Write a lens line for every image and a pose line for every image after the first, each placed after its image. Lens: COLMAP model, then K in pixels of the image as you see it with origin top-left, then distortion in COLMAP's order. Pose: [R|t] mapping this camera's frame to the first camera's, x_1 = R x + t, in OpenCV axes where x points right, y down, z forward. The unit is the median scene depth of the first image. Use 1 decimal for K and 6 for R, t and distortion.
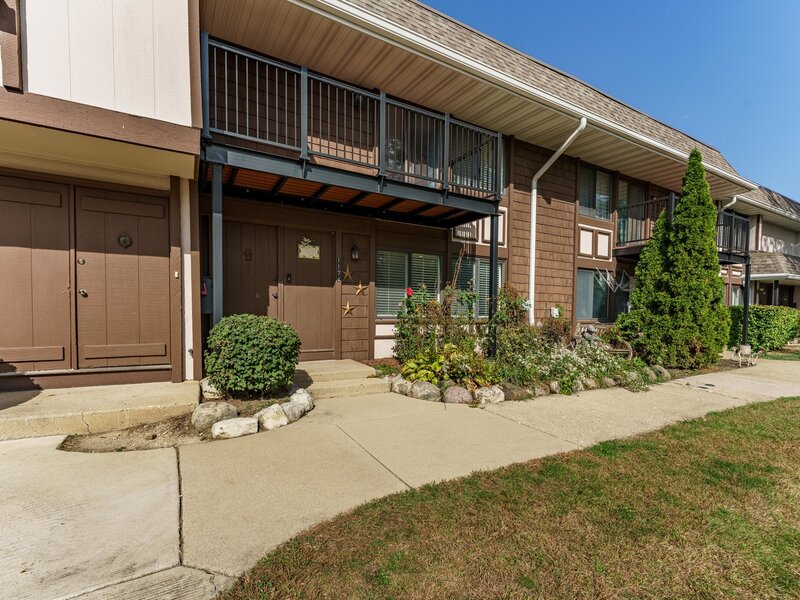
lens RADIAL K [[367.1, 0, 386.8], [0, 367.1, 329.1], [0, 0, 1]] dist [-0.000177, -0.000472]
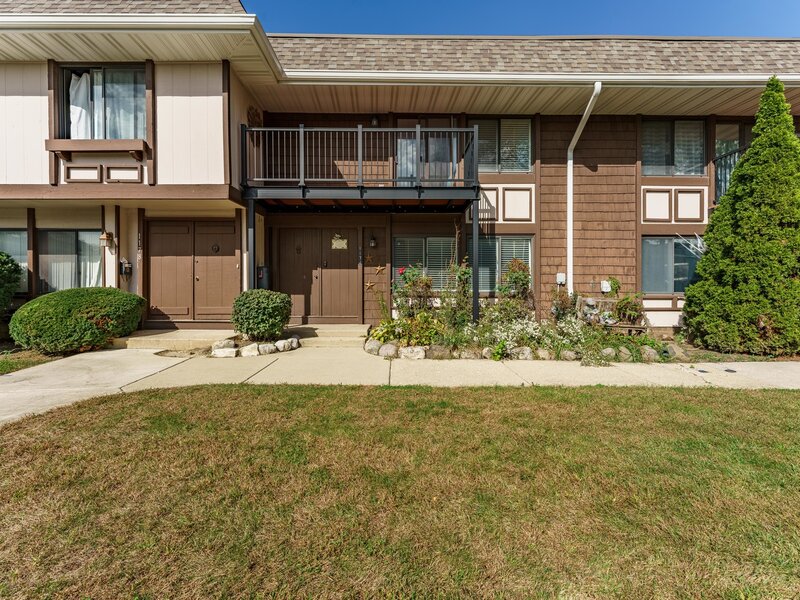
lens RADIAL K [[367.1, 0, 404.2], [0, 367.1, 298.2], [0, 0, 1]] dist [-0.000177, -0.000472]
pose [[0.876485, 0.000698, -0.481429, 0.541106], [-0.013656, 0.999633, -0.023411, 0.016167], [0.481236, 0.027094, 0.876172, -0.062283]]
